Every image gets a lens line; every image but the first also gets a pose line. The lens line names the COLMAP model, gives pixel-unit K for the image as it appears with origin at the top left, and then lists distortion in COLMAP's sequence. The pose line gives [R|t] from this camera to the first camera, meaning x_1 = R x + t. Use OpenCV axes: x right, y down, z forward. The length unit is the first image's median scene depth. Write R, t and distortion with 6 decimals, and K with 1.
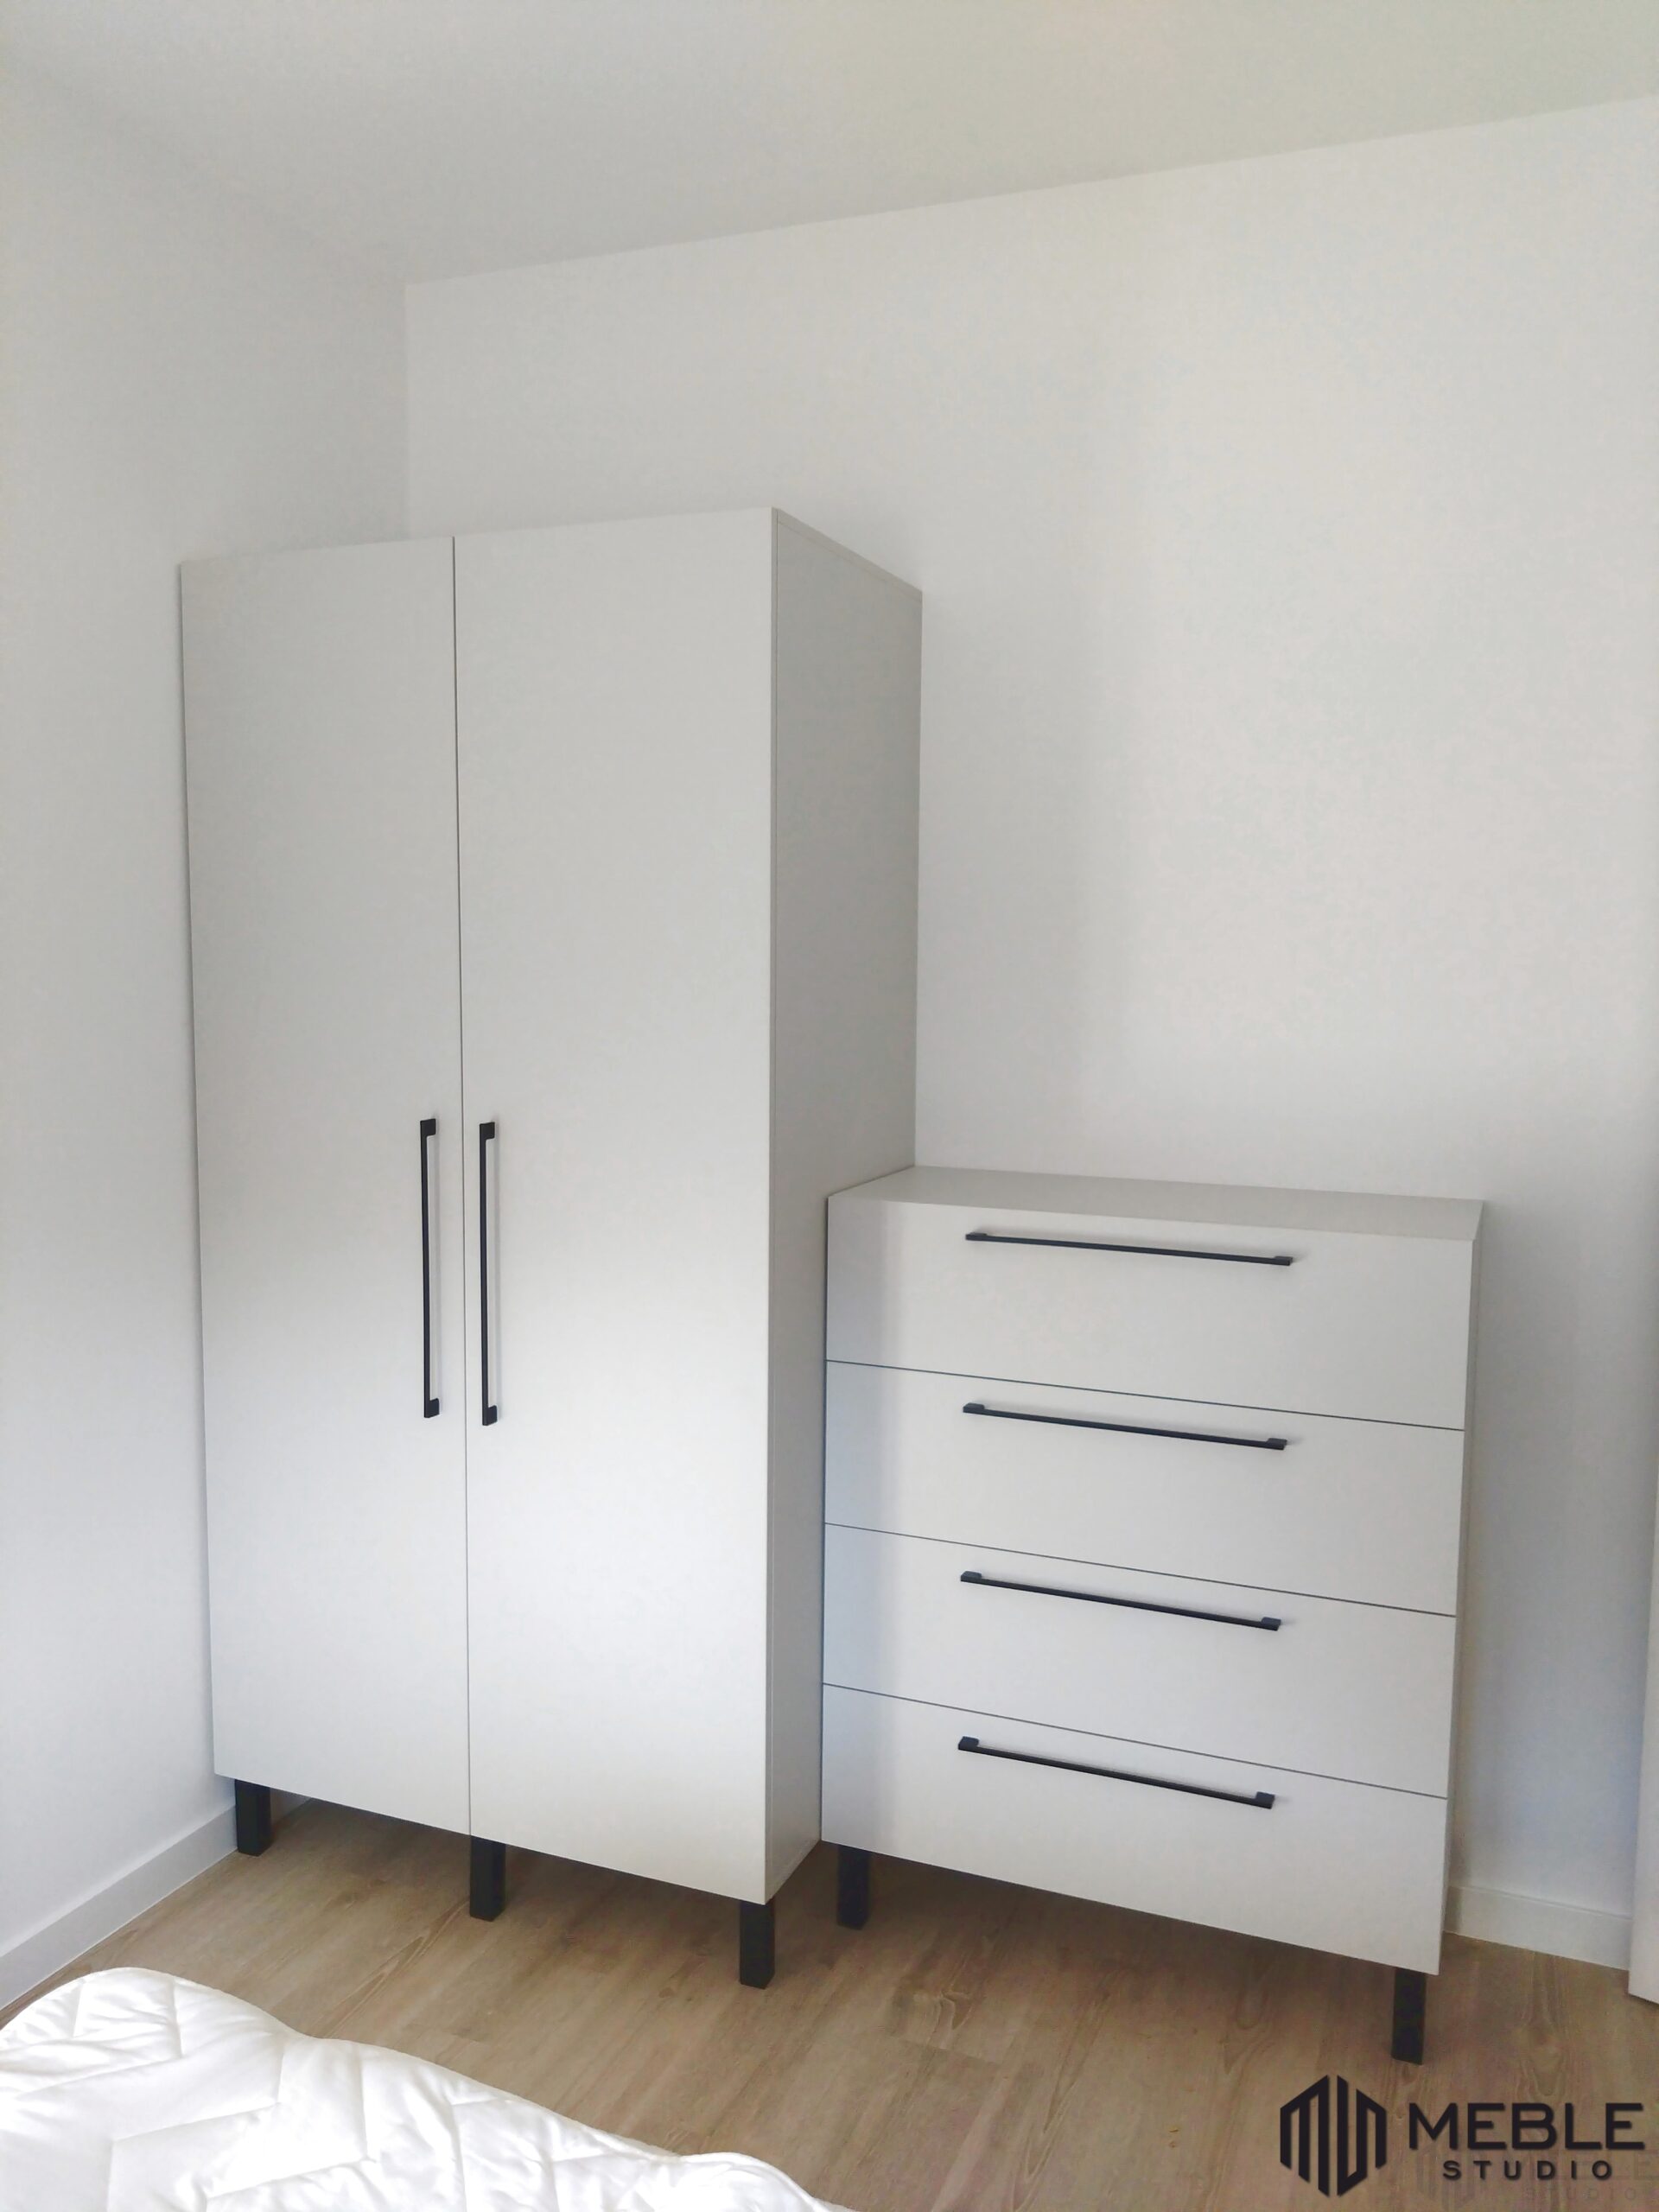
lens RADIAL K [[1719.3, 0, 829.5], [0, 1719.3, 1106.0], [0, 0, 1]] dist [0.059025, -0.138313]
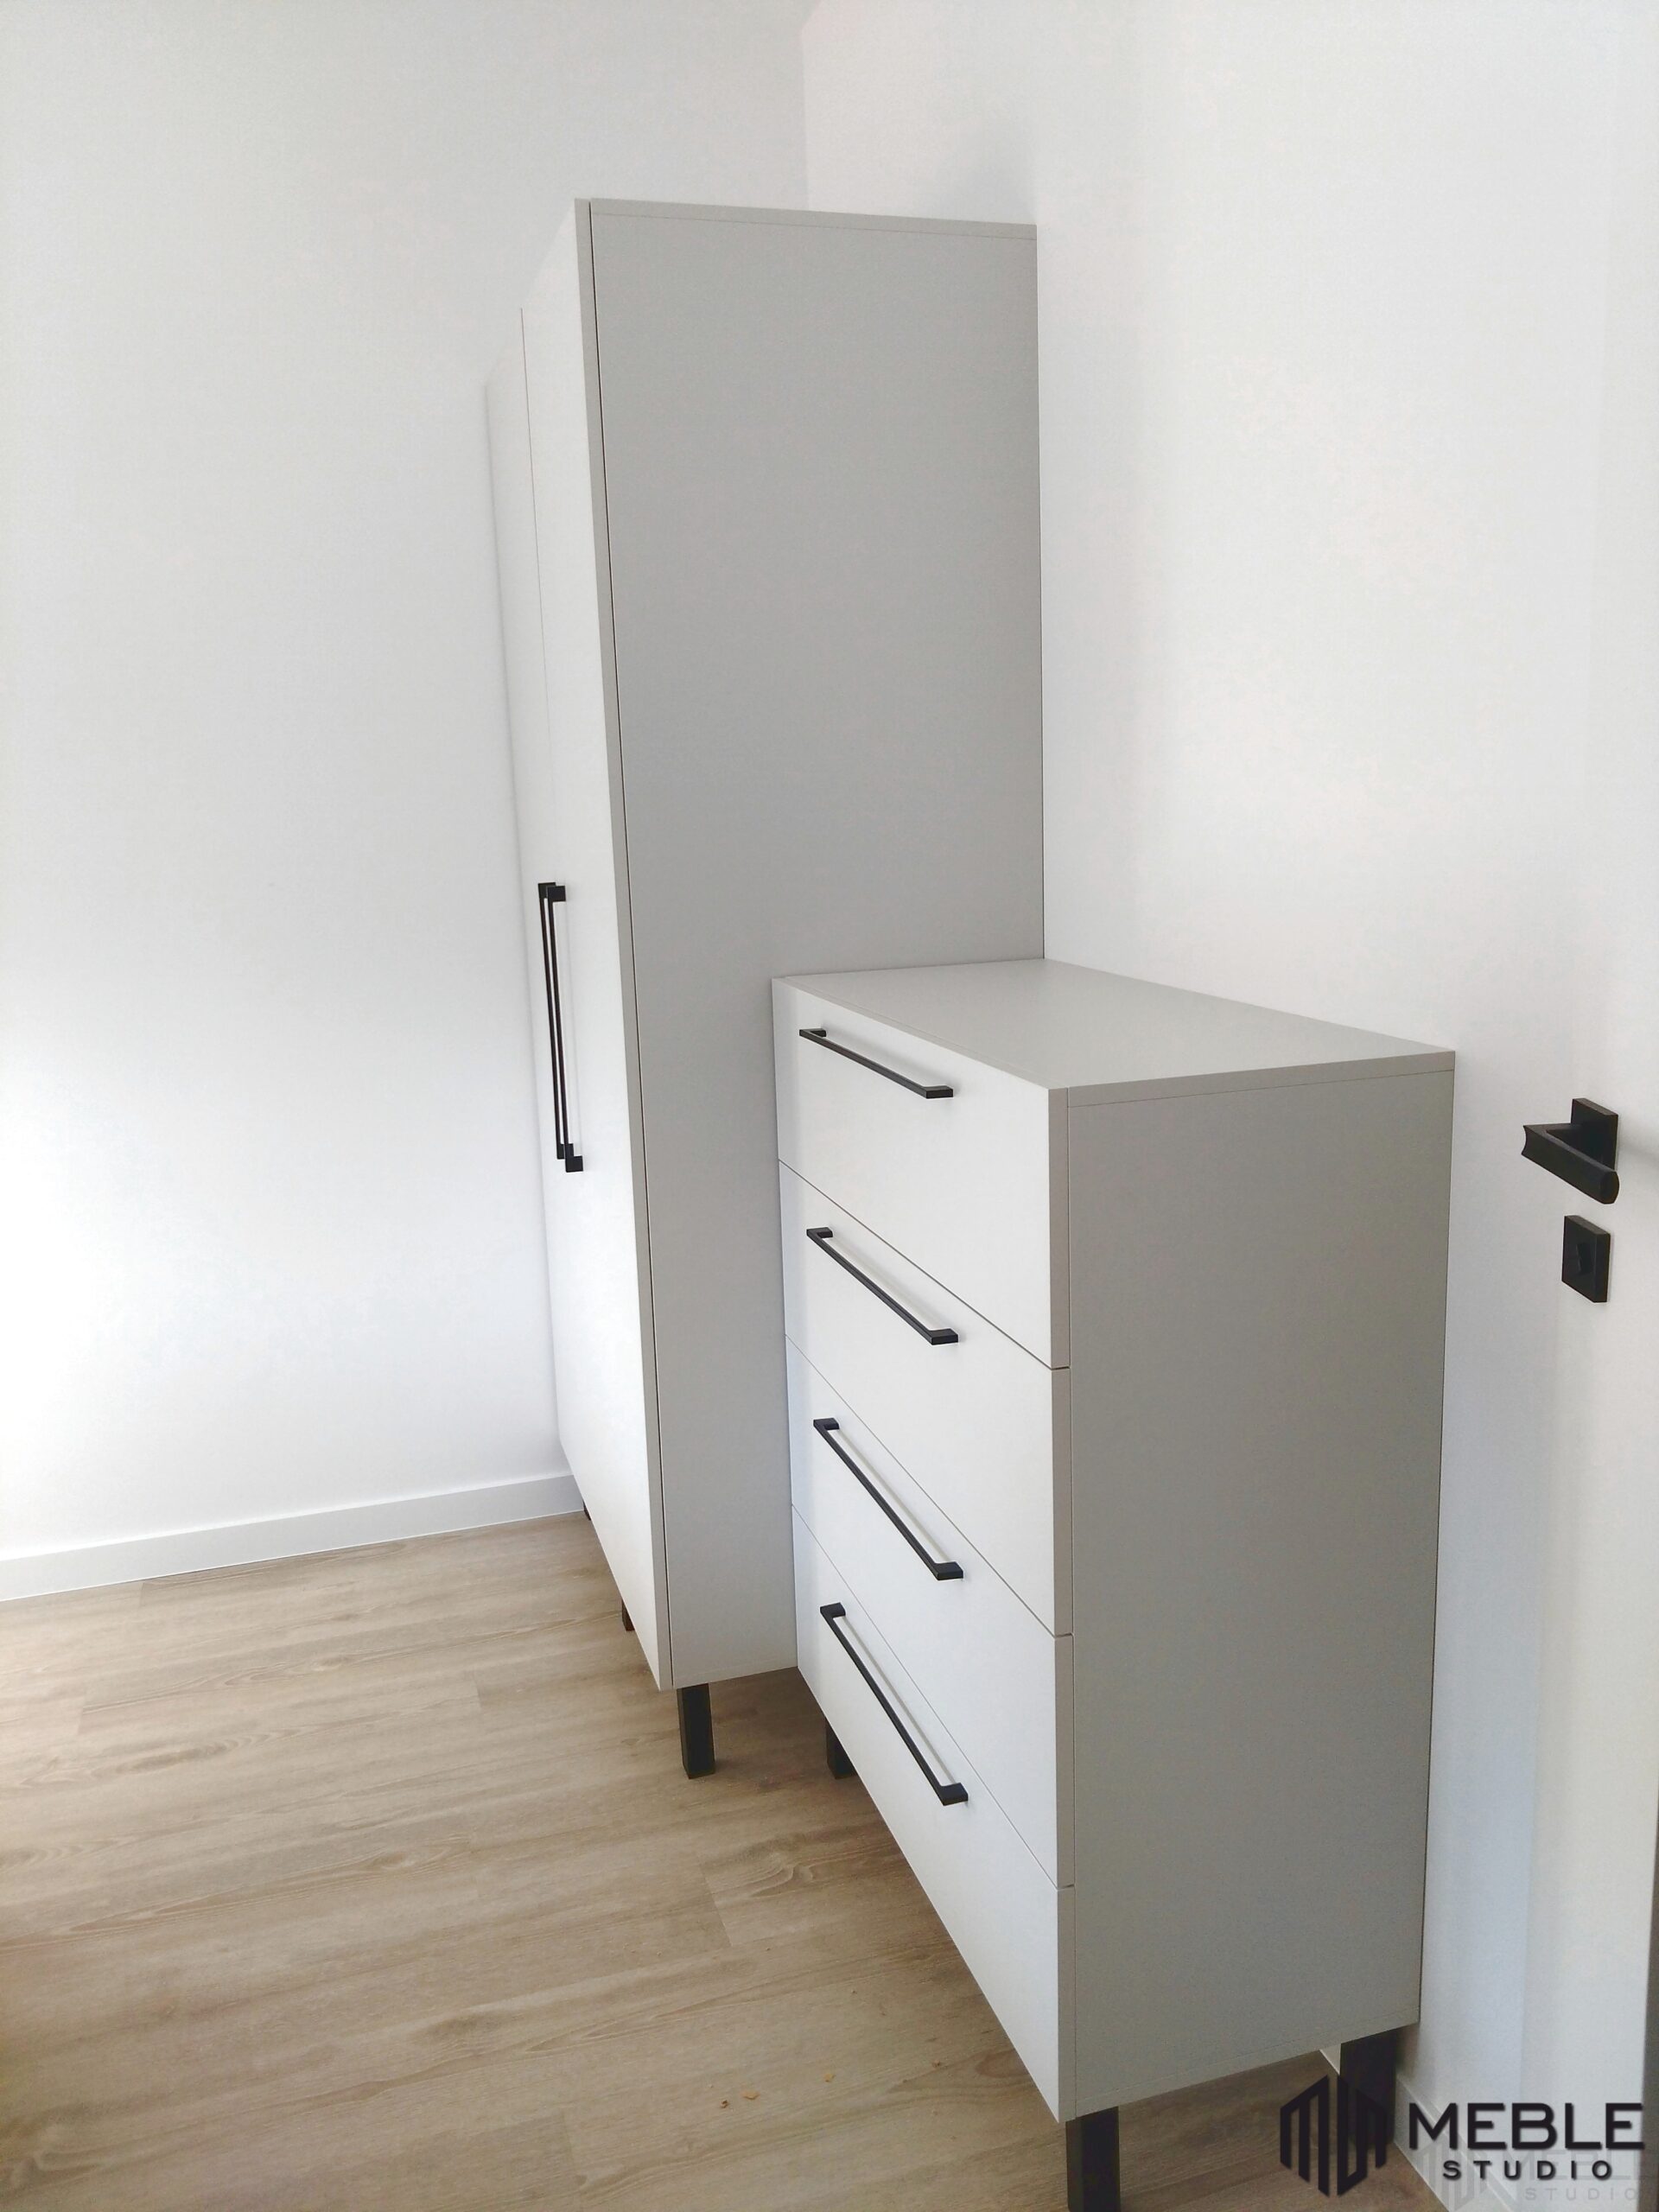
lens RADIAL K [[1709.4, 0, 830.8], [0, 1709.4, 1093.6], [0, 0, 1]] dist [0.057669, -0.152798]
pose [[0.636022, 0.113957, -0.763211, 0.738057], [-0.035265, 0.992295, 0.118774, 0.005353], [0.770865, -0.048628, 0.635140, 0.475609]]
